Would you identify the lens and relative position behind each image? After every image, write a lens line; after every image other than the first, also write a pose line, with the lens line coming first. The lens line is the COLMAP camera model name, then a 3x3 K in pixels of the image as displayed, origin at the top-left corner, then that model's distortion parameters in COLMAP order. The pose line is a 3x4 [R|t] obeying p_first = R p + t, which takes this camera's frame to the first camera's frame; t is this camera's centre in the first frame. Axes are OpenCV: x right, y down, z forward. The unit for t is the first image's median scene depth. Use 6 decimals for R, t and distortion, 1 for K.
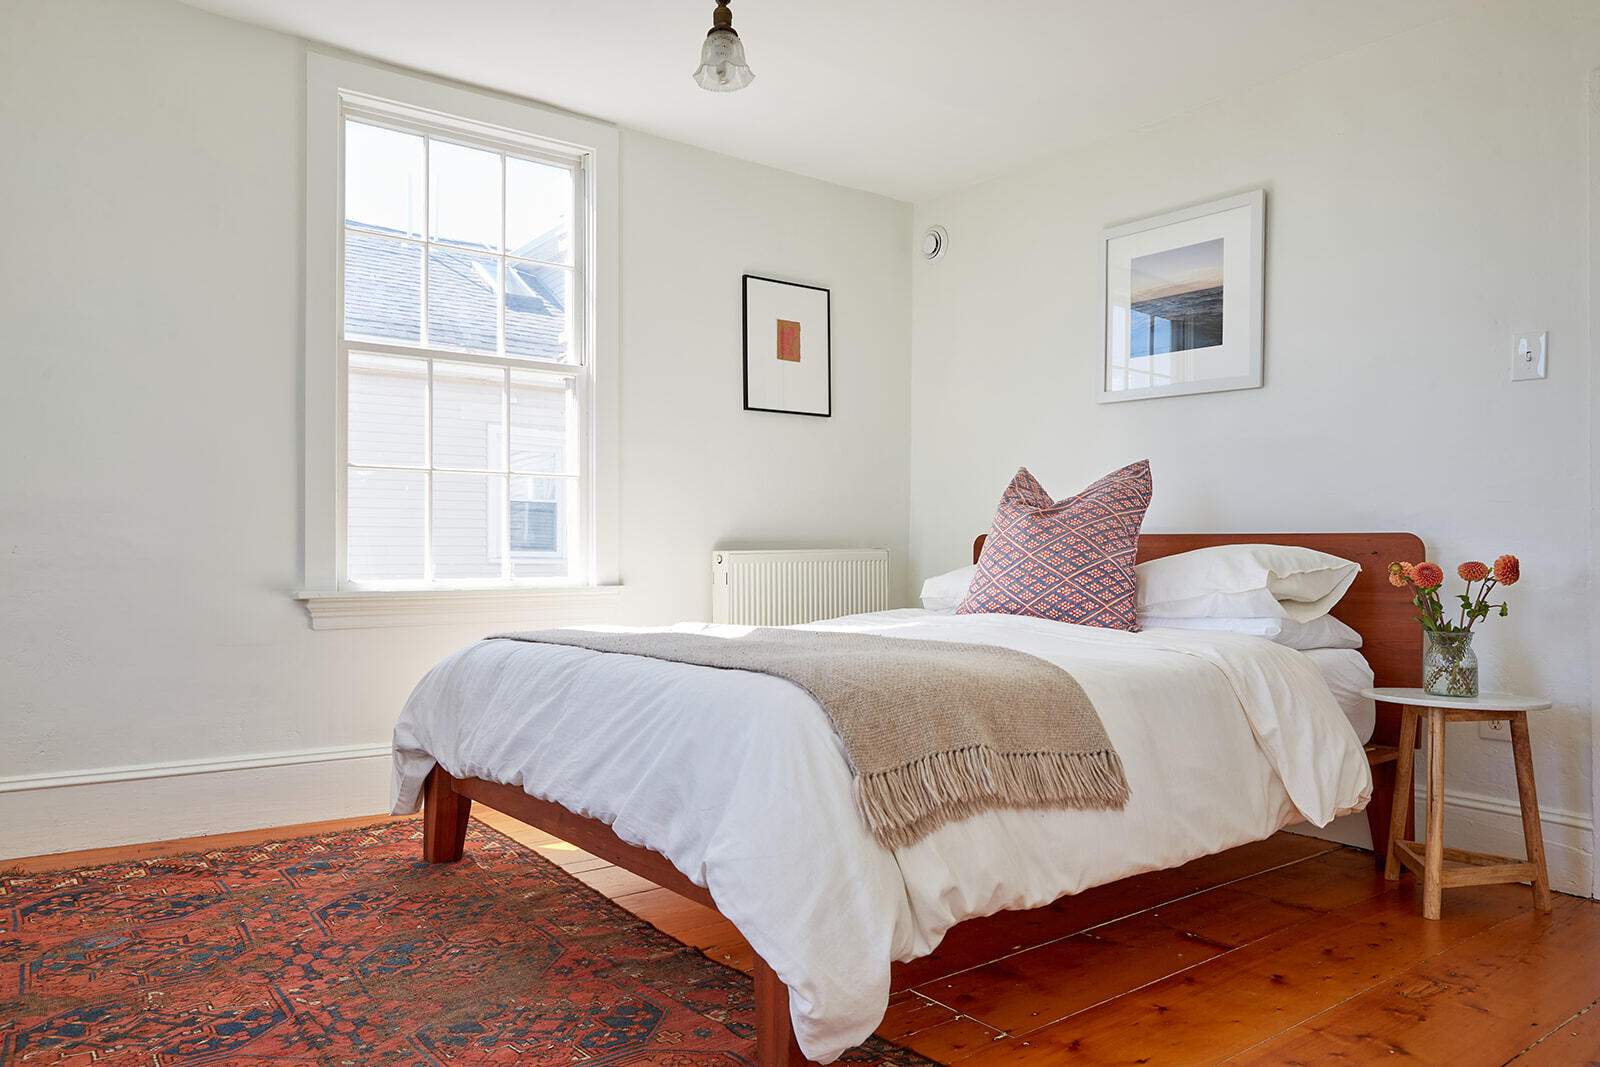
lens RADIAL K [[1078.1, 0, 804.4], [0, 1078.1, 537.8], [0, 0, 1]] dist [-0.005743, 0.006725]
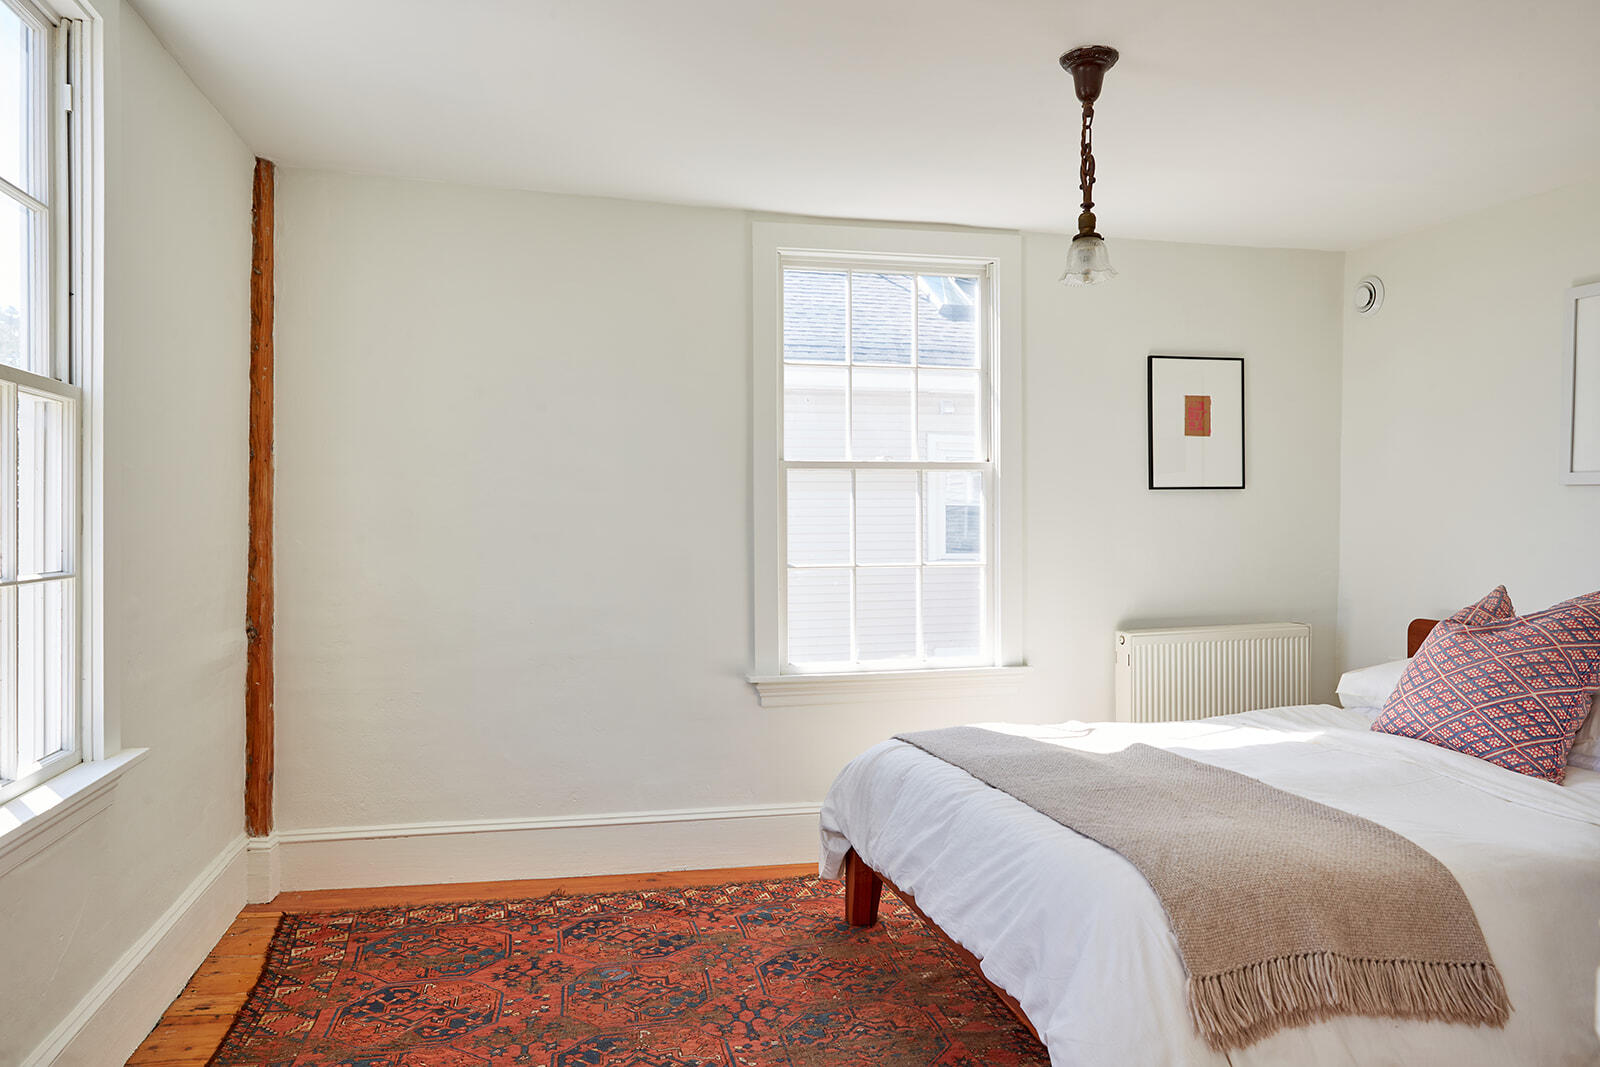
lens RADIAL K [[1078.1, 0, 804.4], [0, 1078.1, 537.8], [0, 0, 1]] dist [-0.005743, 0.006725]
pose [[0.916934, 0.004509, -0.399014, 0.087811], [0.008652, 0.999476, 0.031178, -0.184963], [0.398945, -0.032040, 0.916415, -0.102029]]
